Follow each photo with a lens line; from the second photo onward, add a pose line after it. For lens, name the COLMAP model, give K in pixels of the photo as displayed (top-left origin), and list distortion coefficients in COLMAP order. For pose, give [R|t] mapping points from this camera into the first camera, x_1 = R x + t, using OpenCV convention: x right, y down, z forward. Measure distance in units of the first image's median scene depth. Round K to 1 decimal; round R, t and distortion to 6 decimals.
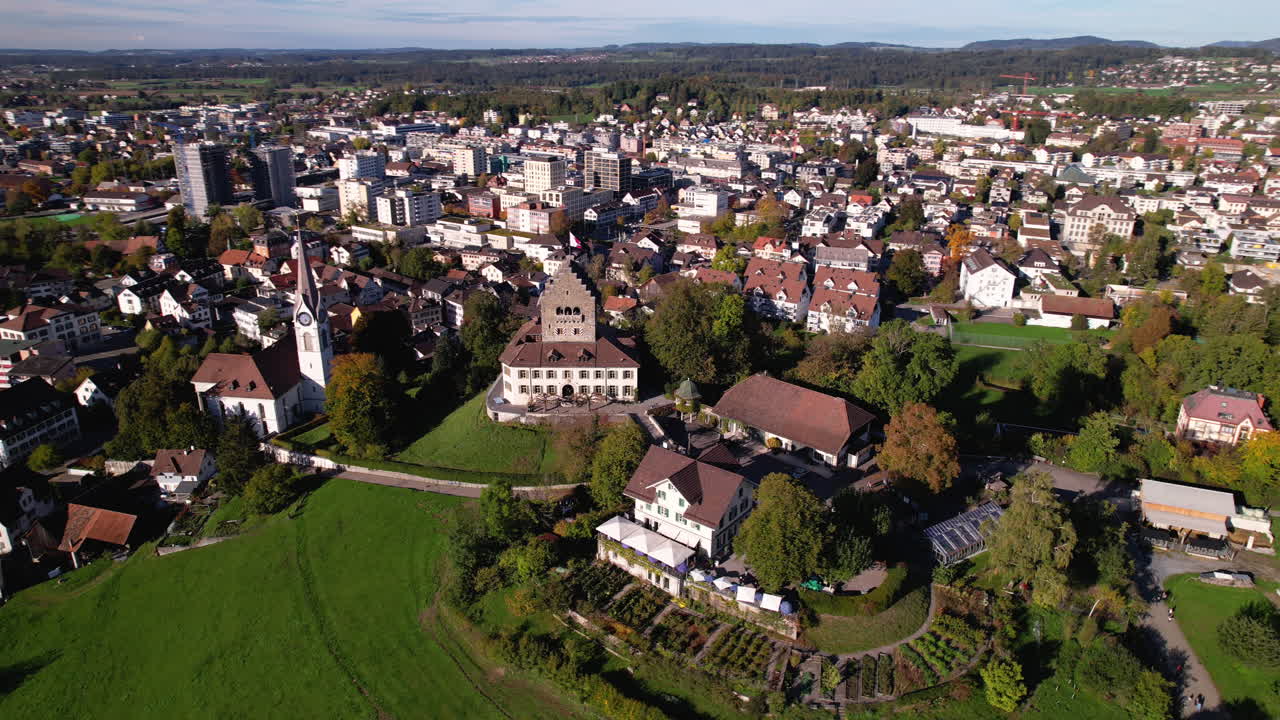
lens RADIAL K [[828.6, 0, 646.3], [0, 828.6, 354.8], [0, 0, 1]] dist [-0.067810, 0.056442]
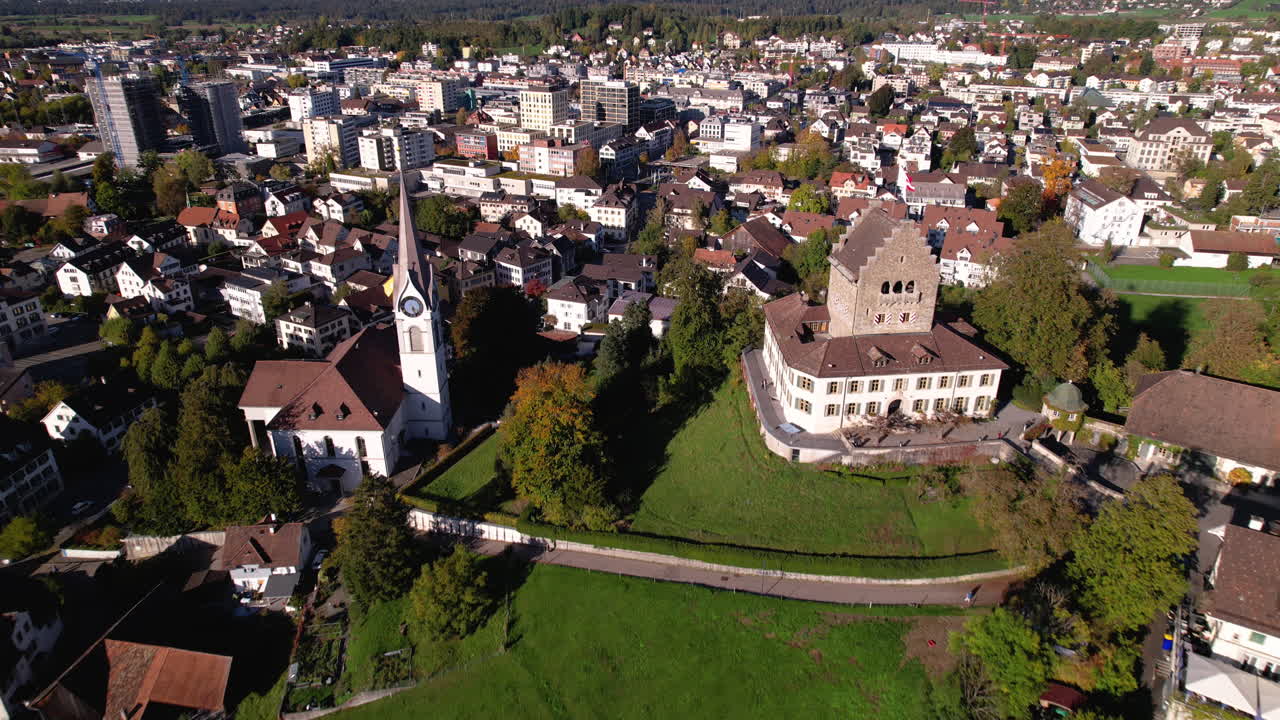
lens RADIAL K [[828.6, 0, 649.0], [0, 828.6, 356.9], [0, 0, 1]] dist [-0.067810, 0.056442]
pose [[0.994352, -0.048520, 0.094395, -0.140727], [0.041616, 0.996406, 0.073783, -0.021617], [-0.097636, -0.069438, 0.992797, 0.148636]]
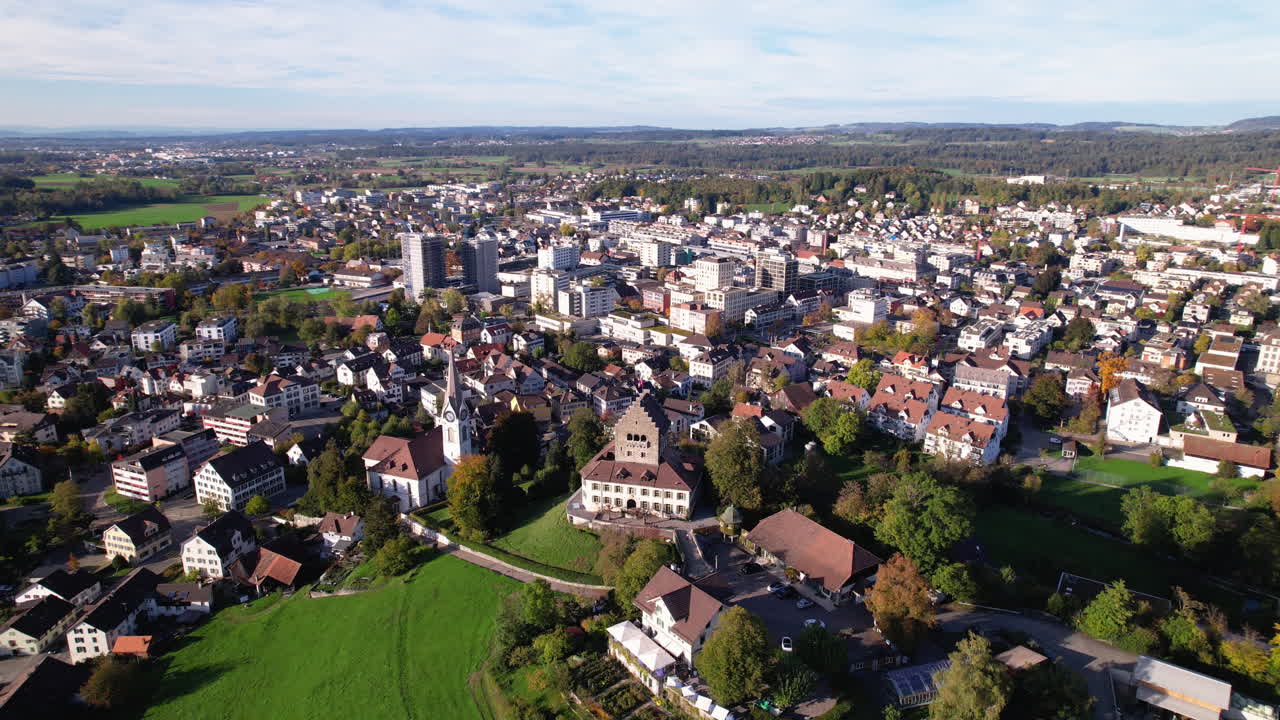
lens RADIAL K [[828.6, 0, 640.1], [0, 828.6, 354.8], [0, 0, 1]] dist [-0.067810, 0.056442]
pose [[0.965228, 0.064364, -0.253361, 0.081780], [-0.085966, 0.993462, -0.075122, -0.032749], [0.246869, 0.094290, 0.964451, -0.064843]]
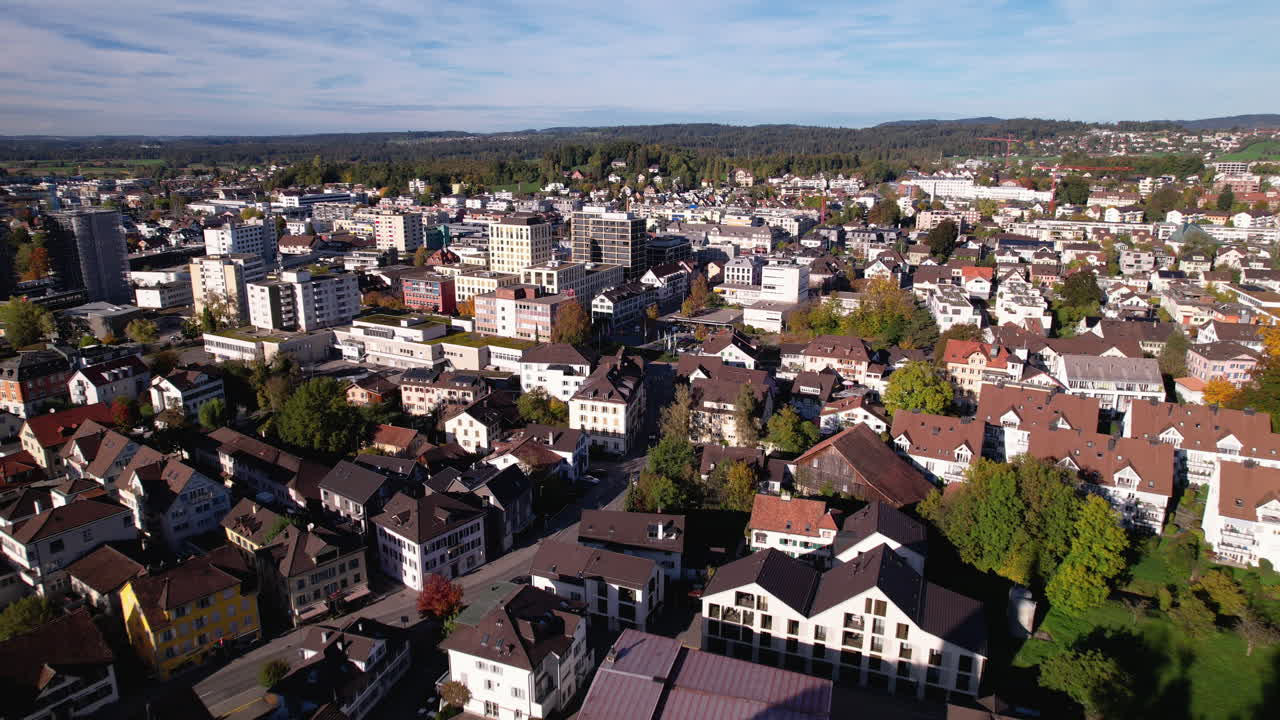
lens RADIAL K [[828.6, 0, 649.1], [0, 828.6, 356.6], [0, 0, 1]] dist [-0.067810, 0.056442]
pose [[0.994784, -0.030235, 0.097418, -0.115011], [0.039214, 0.995023, -0.091610, -0.085727], [-0.094163, 0.094952, 0.991018, 0.454711]]
